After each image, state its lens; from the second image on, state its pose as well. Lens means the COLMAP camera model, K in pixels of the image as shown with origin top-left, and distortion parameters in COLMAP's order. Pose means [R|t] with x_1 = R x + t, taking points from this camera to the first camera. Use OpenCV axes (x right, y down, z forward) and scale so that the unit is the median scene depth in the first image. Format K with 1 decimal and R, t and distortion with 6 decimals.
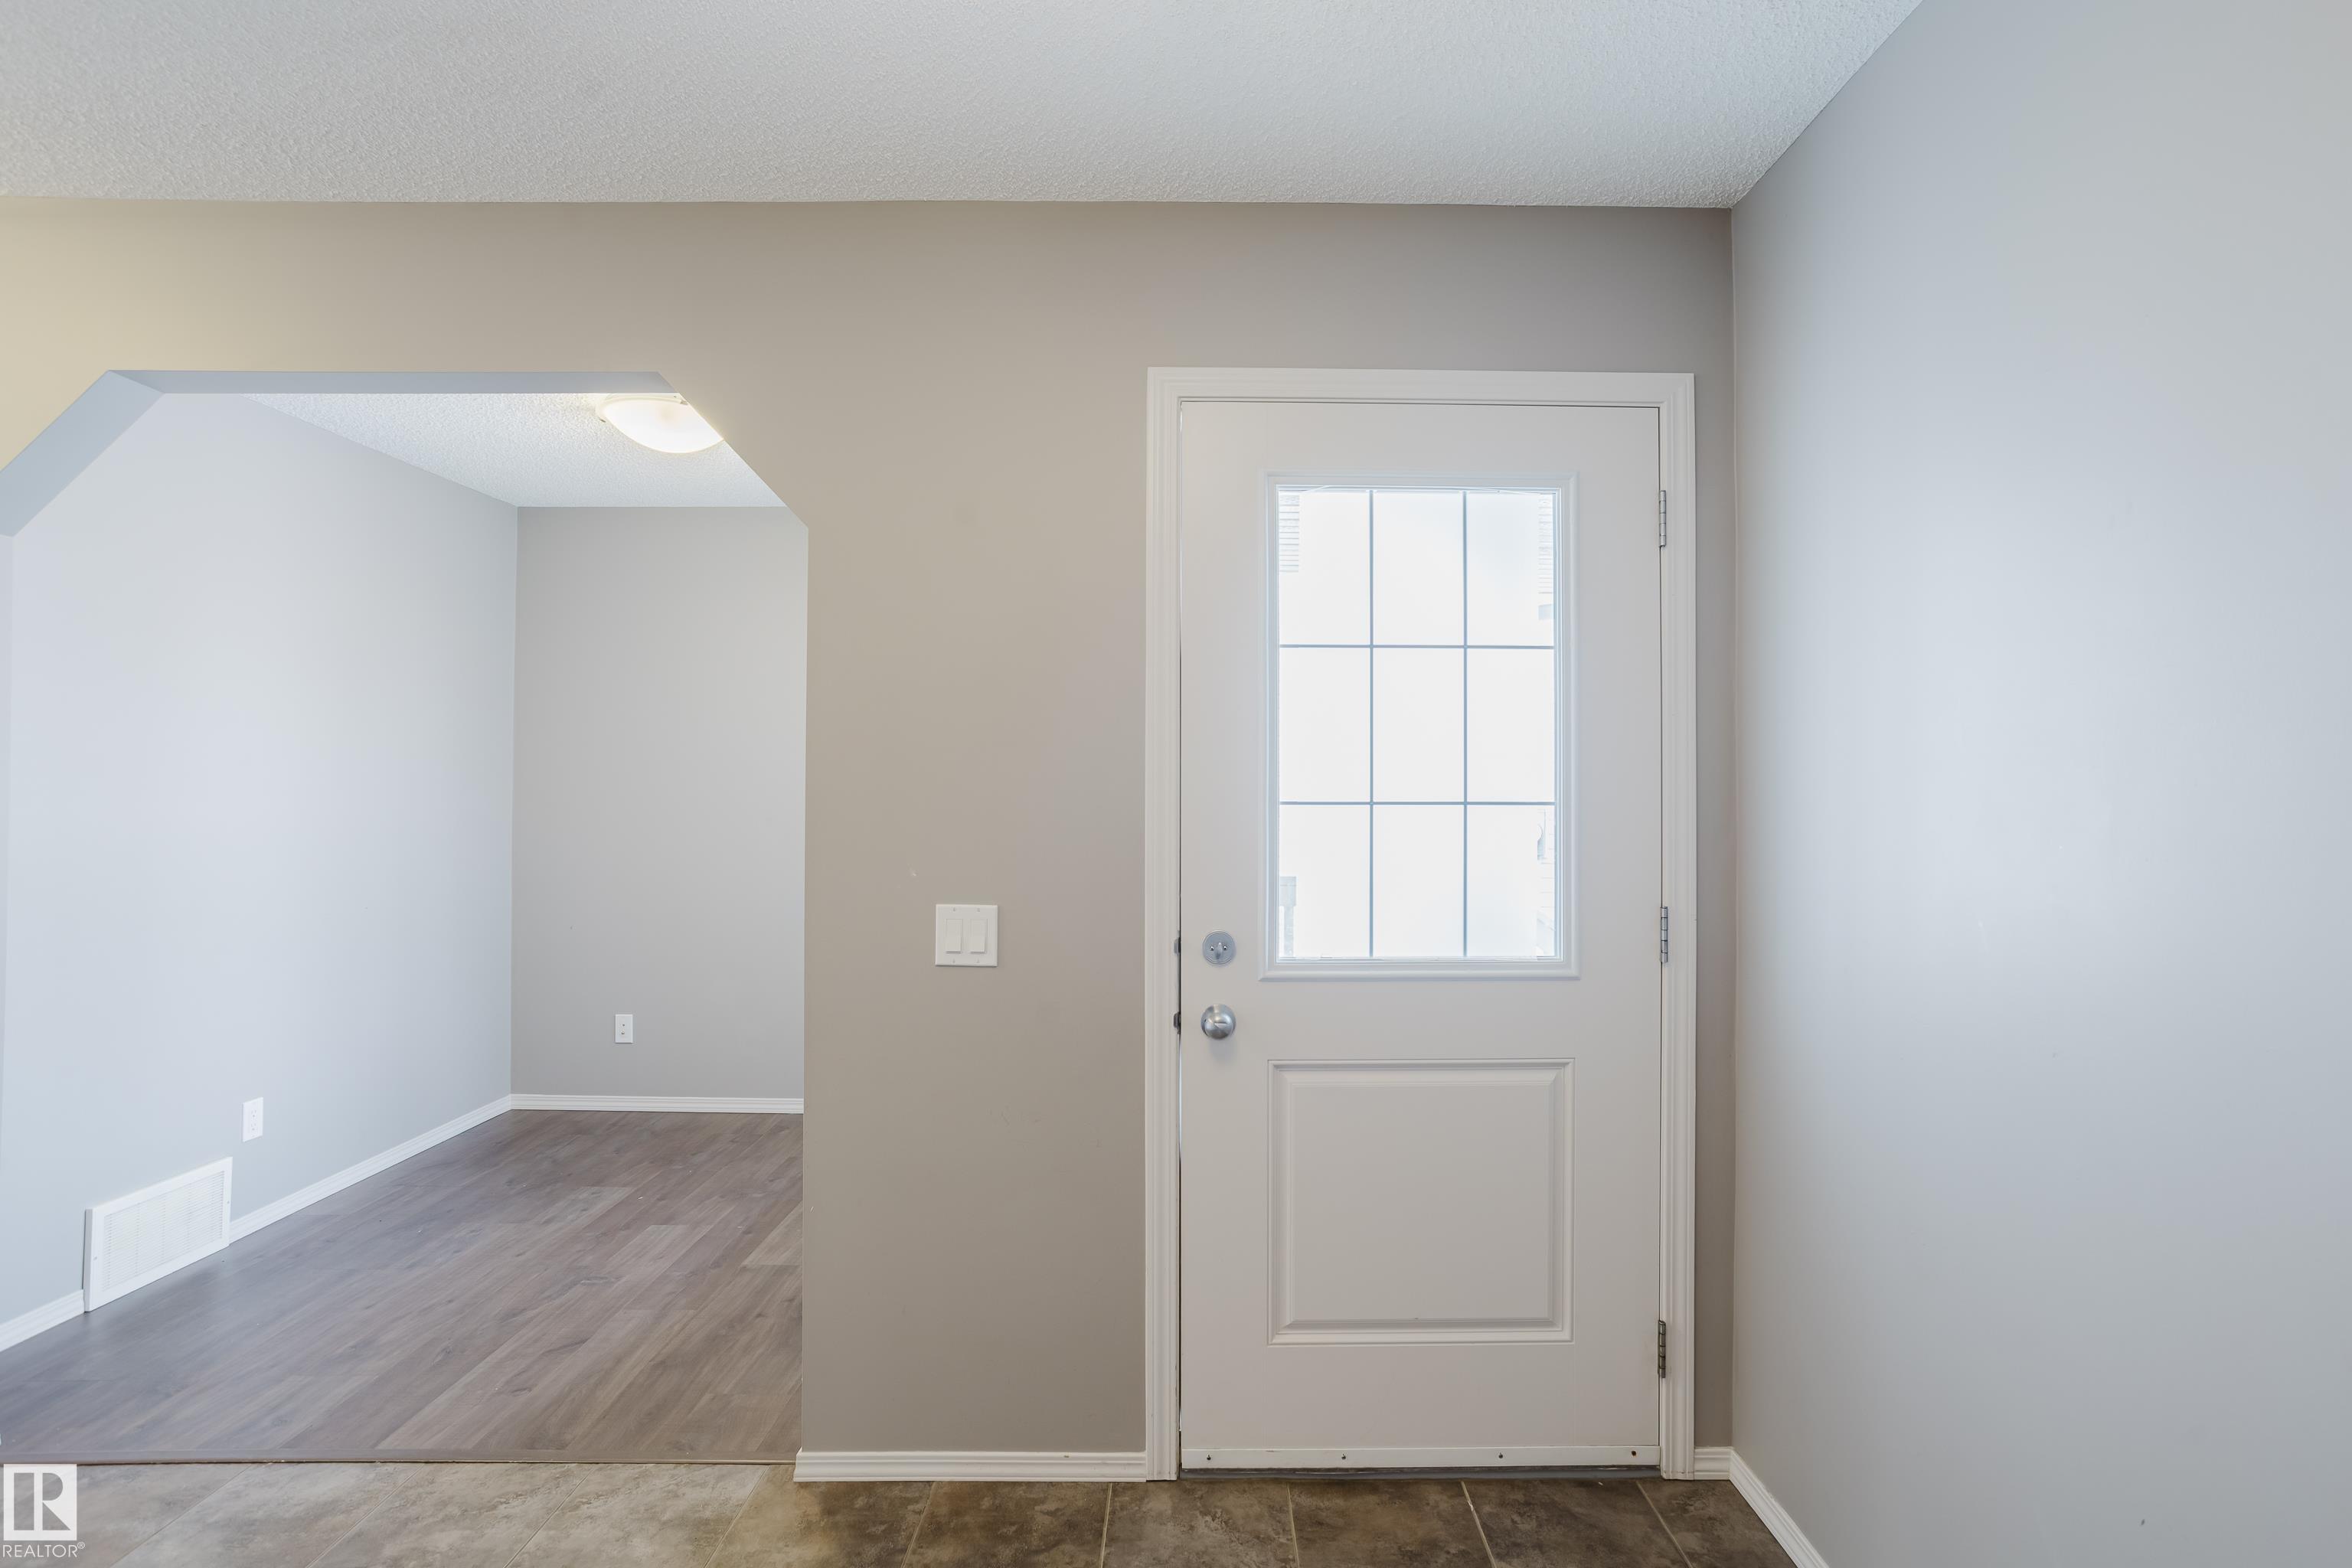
lens RADIAL K [[1193.0, 0, 1183.2], [0, 1193.0, 768.1], [0, 0, 1]] dist [-0.074737, 0.073917]
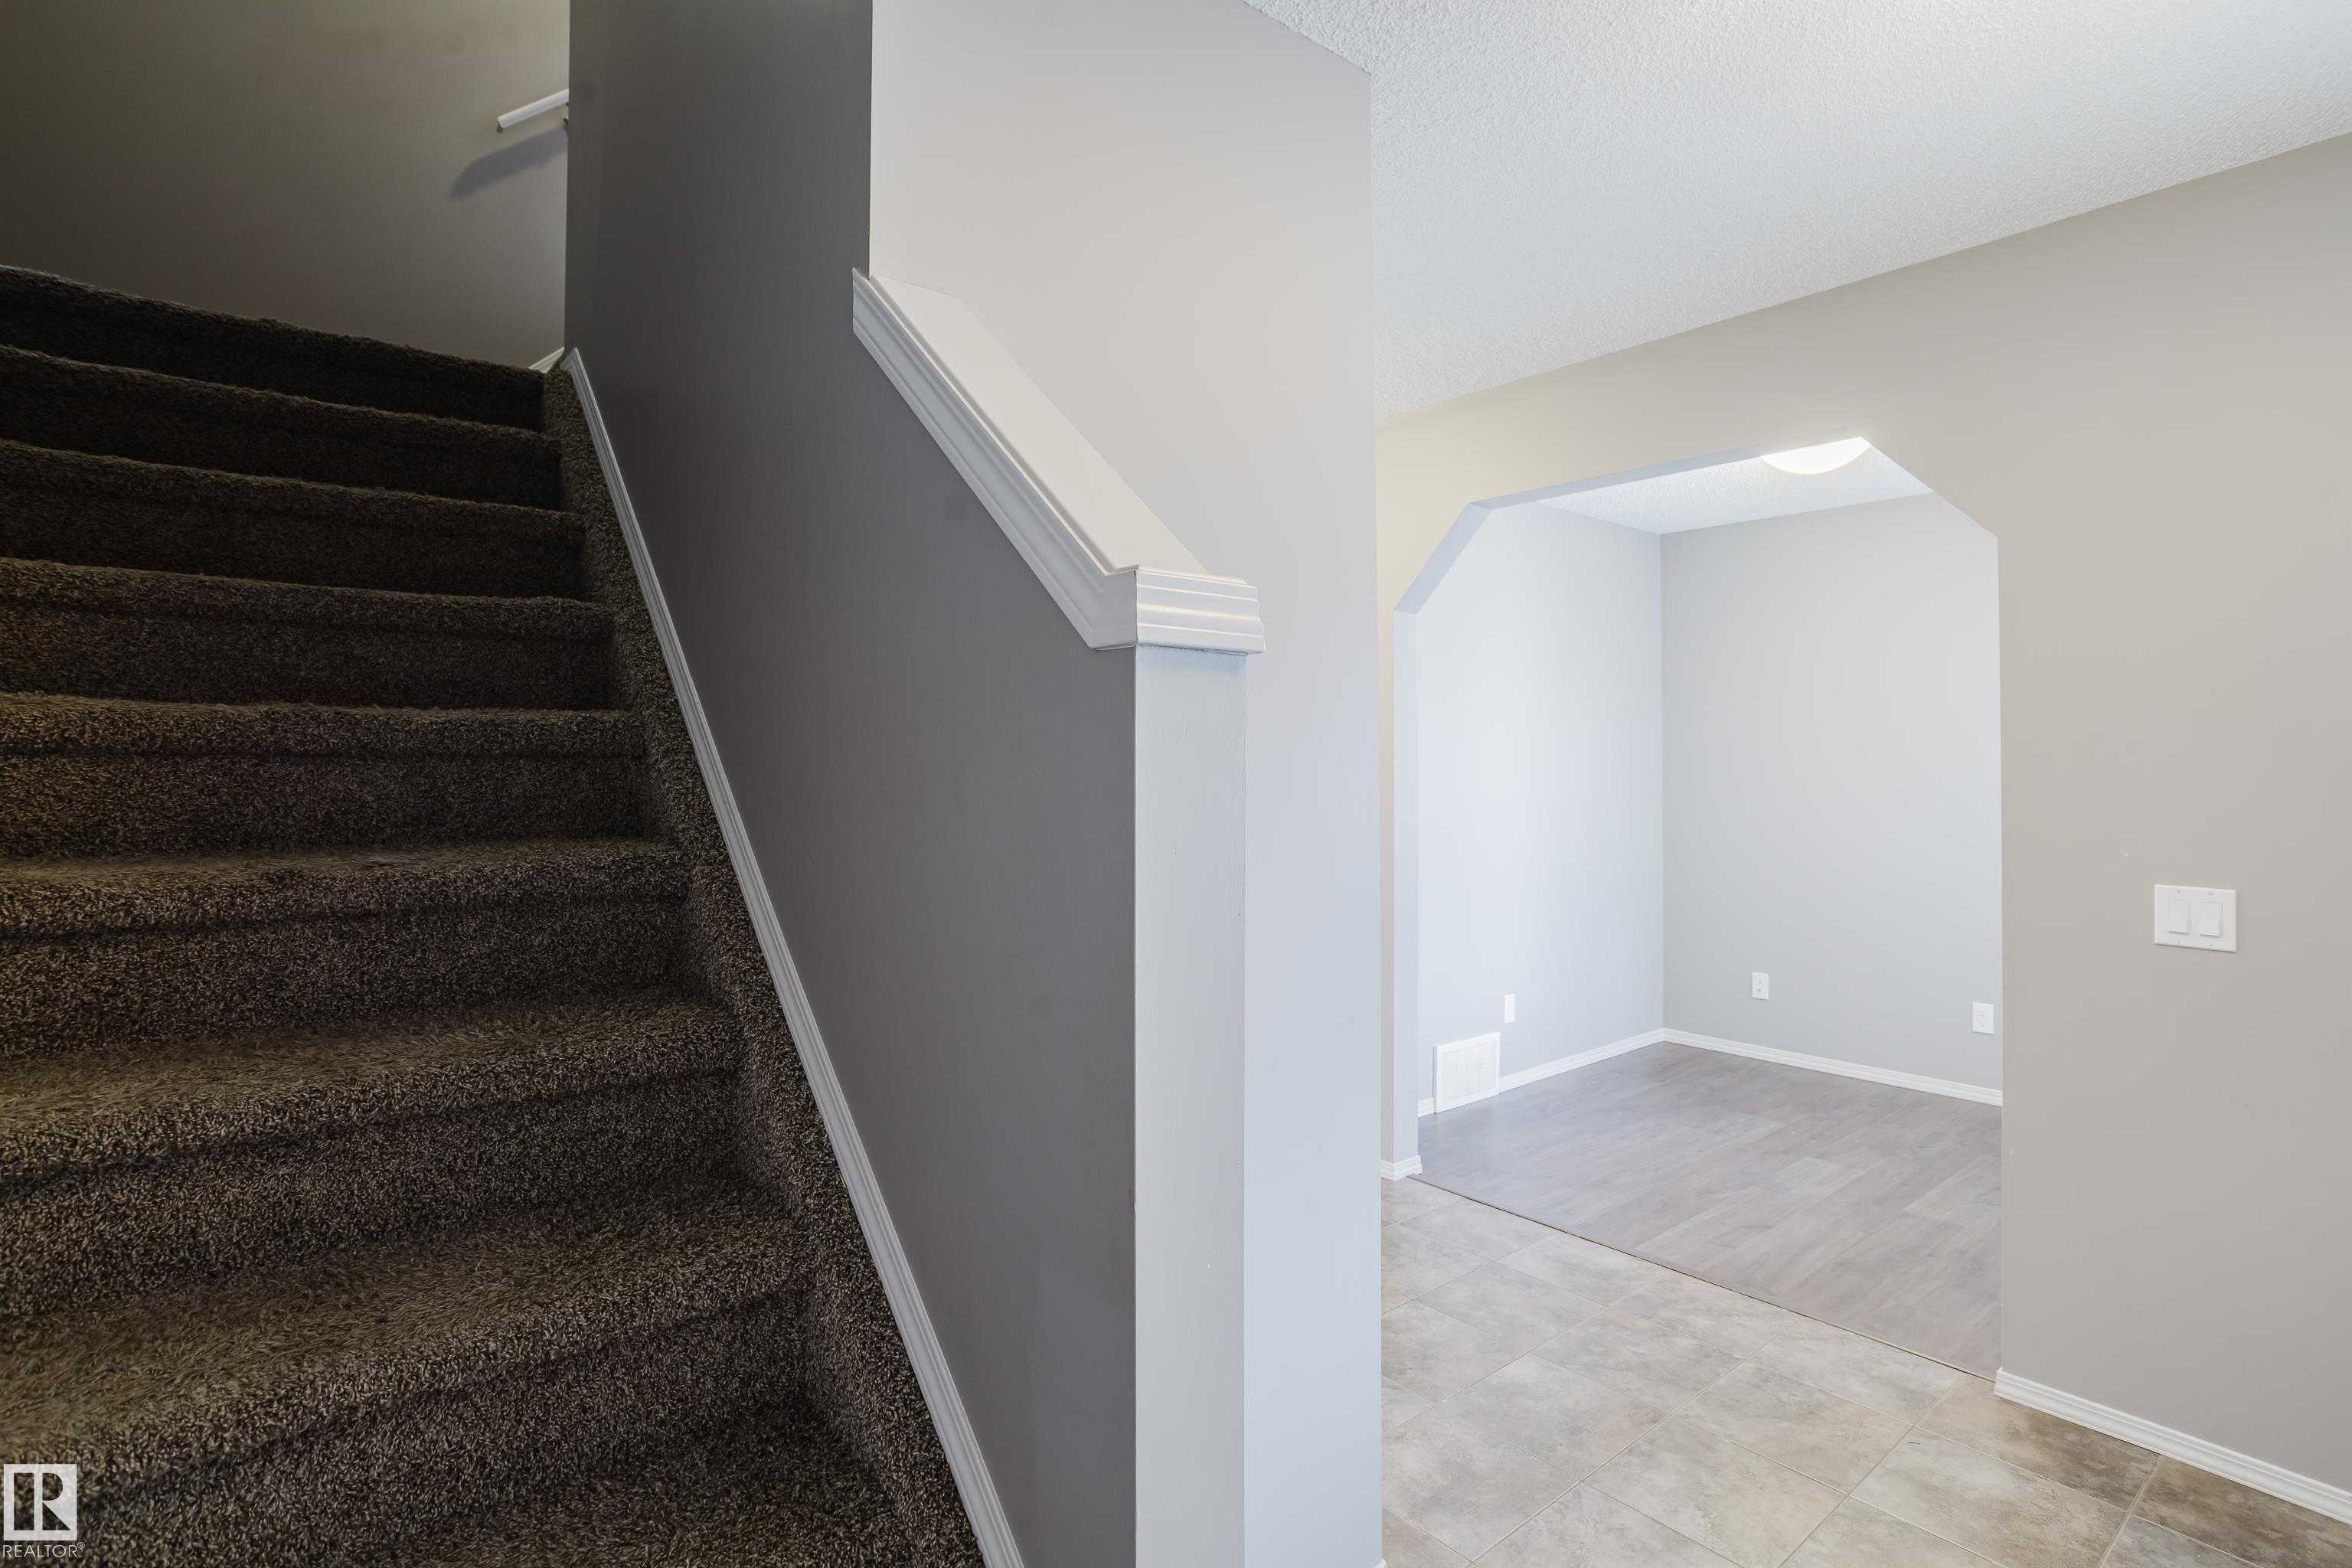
lens RADIAL K [[1159.8, 0, 1176.7], [0, 1159.8, 752.0], [0, 0, 1]] dist [-0.034991, 0.024090]
pose [[0.649632, -0.011419, -0.760163, -0.002281], [0.011944, 0.999917, -0.004814, -0.005988], [0.760155, -0.005952, 0.649715, -0.292039]]
